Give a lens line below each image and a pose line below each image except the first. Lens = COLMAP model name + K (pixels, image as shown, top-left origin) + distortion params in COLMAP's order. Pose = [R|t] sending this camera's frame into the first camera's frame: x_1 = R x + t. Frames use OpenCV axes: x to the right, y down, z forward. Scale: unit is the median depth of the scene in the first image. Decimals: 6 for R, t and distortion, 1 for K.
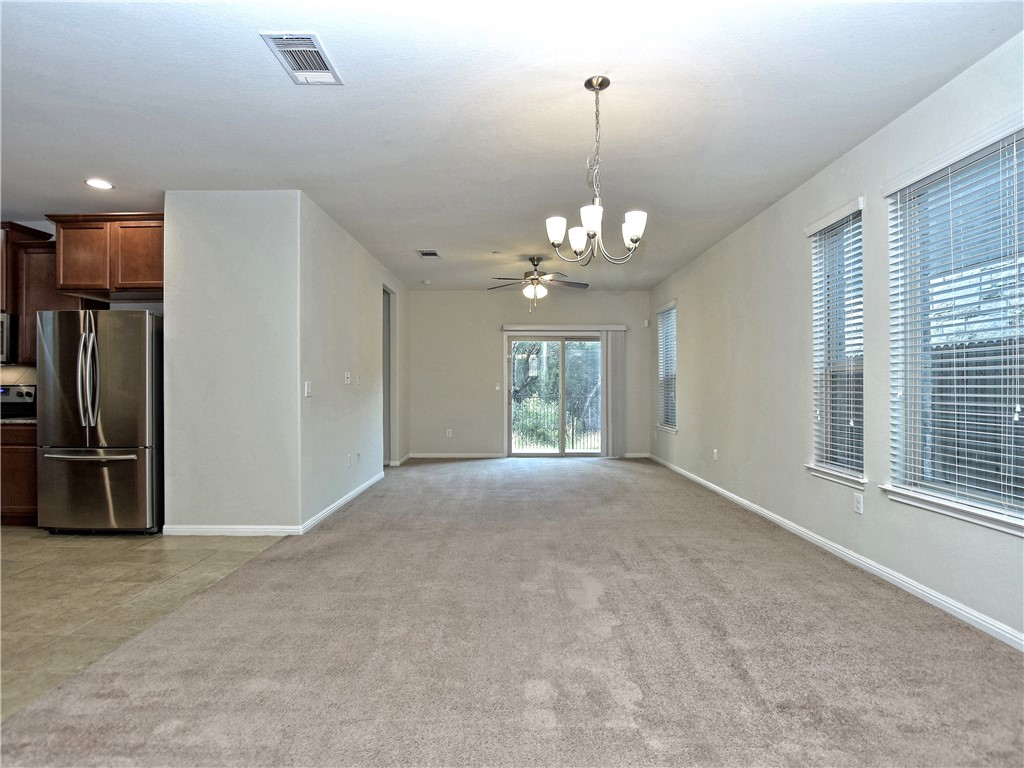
lens RADIAL K [[525.3, 0, 512.8], [0, 525.3, 385.2], [0, 0, 1]] dist [-0.026348, 0.001037]
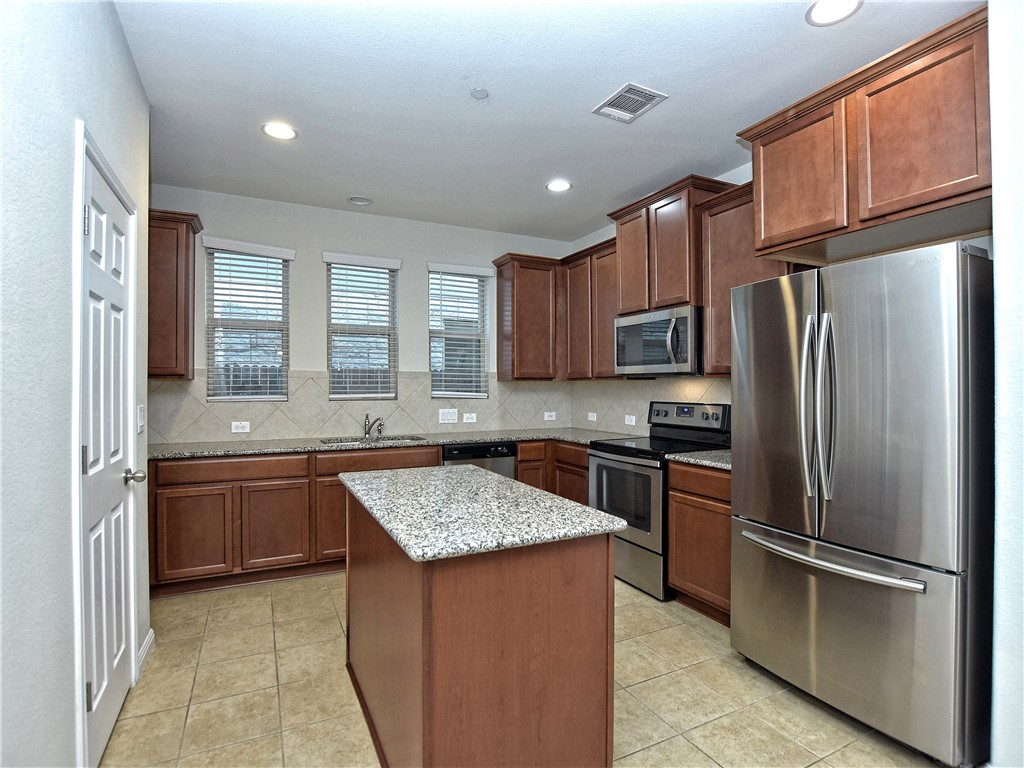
lens RADIAL K [[518.2, 0, 512.0], [0, 518.2, 384.0], [0, 0, 1]] dist [-0.027917, -0.000234]
pose [[0.448847, -0.004835, -0.893596, -0.492151], [0.001977, 0.999988, -0.004417, -0.029179], [0.893606, 0.000216, 0.448851, 0.488984]]
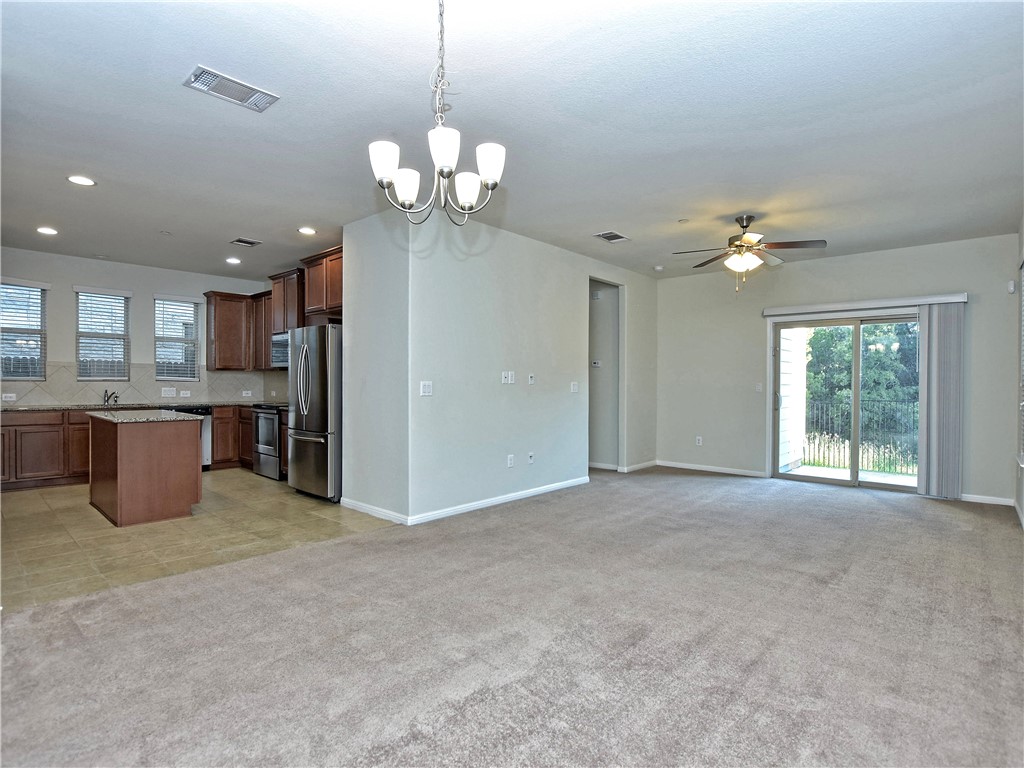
lens RADIAL K [[525.3, 0, 512.8], [0, 525.3, 385.2], [0, 0, 1]] dist [-0.026348, 0.001037]
pose [[0.742841, 0.008413, -0.669415, 0.463146], [-0.005868, 0.999964, 0.006055, -0.006876], [0.669442, -0.000570, 0.742864, 0.346868]]
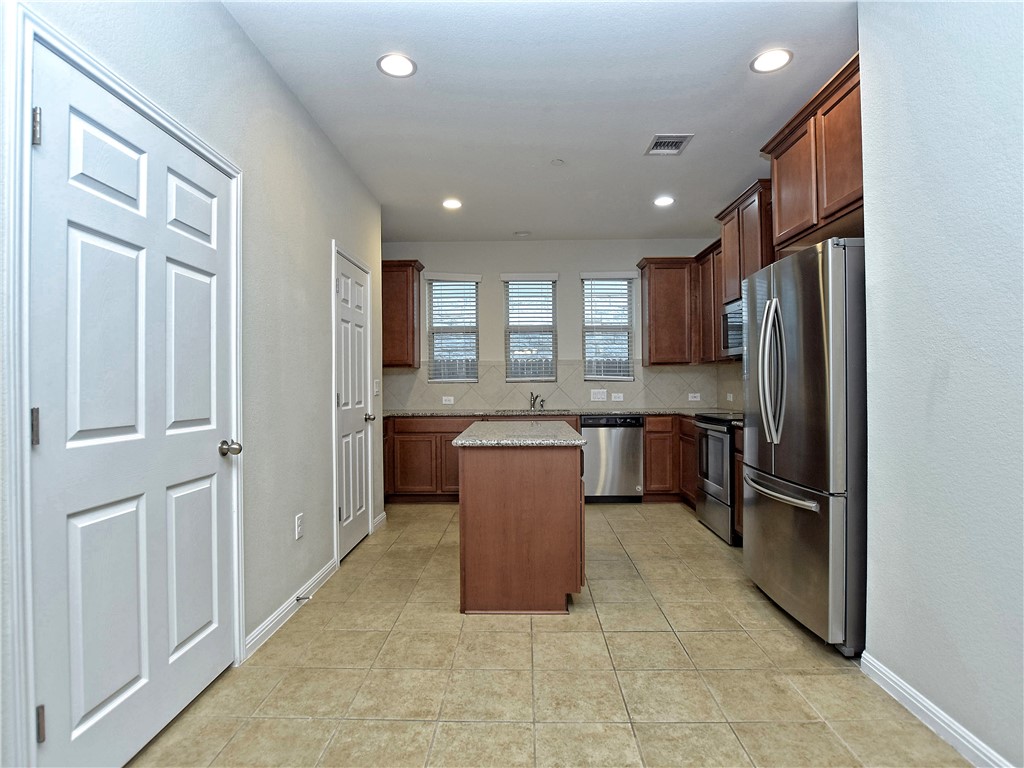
lens RADIAL K [[525.3, 0, 512.8], [0, 525.3, 385.2], [0, 0, 1]] dist [-0.026348, 0.001037]
pose [[-0.017823, 0.002309, -0.999838, -0.156913], [0.008797, 0.999959, 0.002152, 0.002537], [0.999802, -0.008757, -0.017842, 0.663398]]
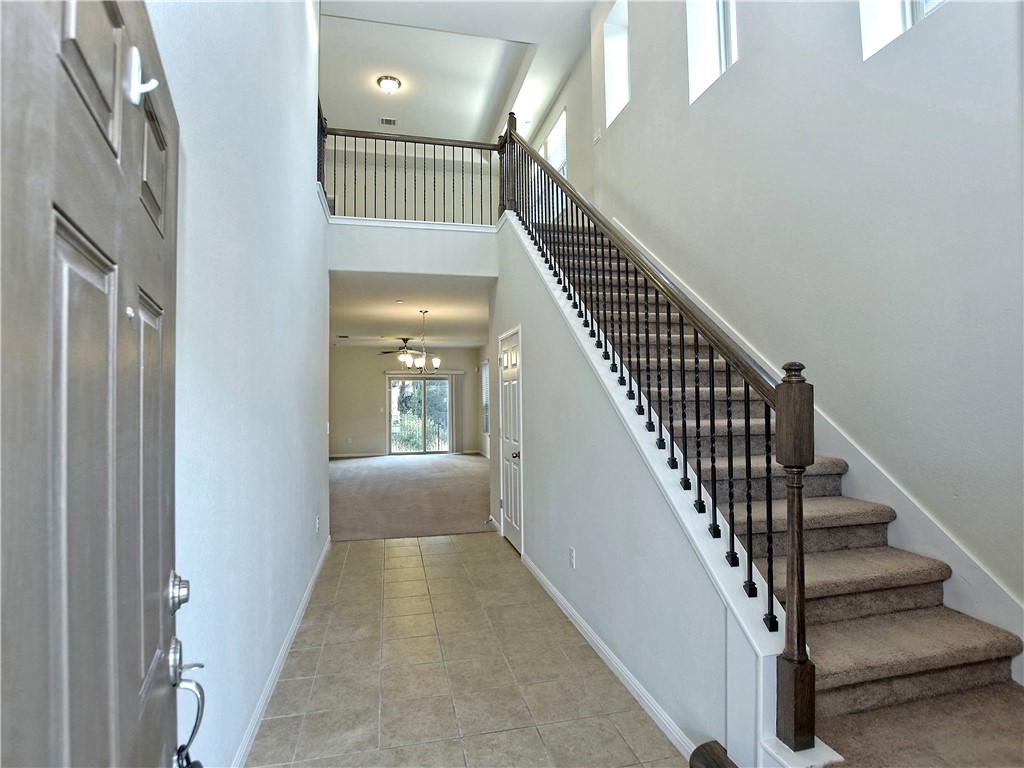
lens RADIAL K [[525.3, 0, 512.8], [0, 525.3, 385.2], [0, 0, 1]] dist [-0.026348, 0.001037]
pose [[0.973224, -0.002542, 0.229843, -0.017754], [0.007724, 0.999736, -0.021649, -0.069884], [-0.229727, 0.022844, 0.972987, -1.245008]]
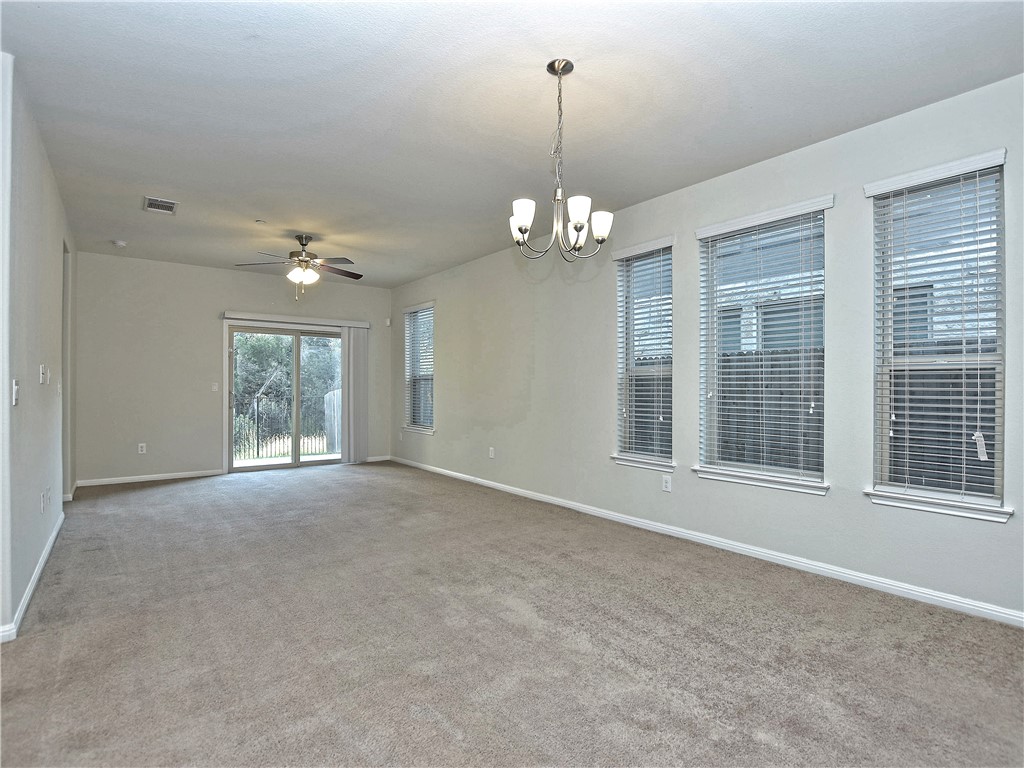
lens RADIAL K [[518.2, 0, 512.0], [0, 518.2, 384.0], [0, 0, 1]] dist [-0.027917, -0.000234]
pose [[0.794031, 0.004873, 0.607857, -0.303421], [-0.003815, 0.999988, -0.003032, -0.002676], [-0.607865, 0.000089, 0.794041, 0.204126]]
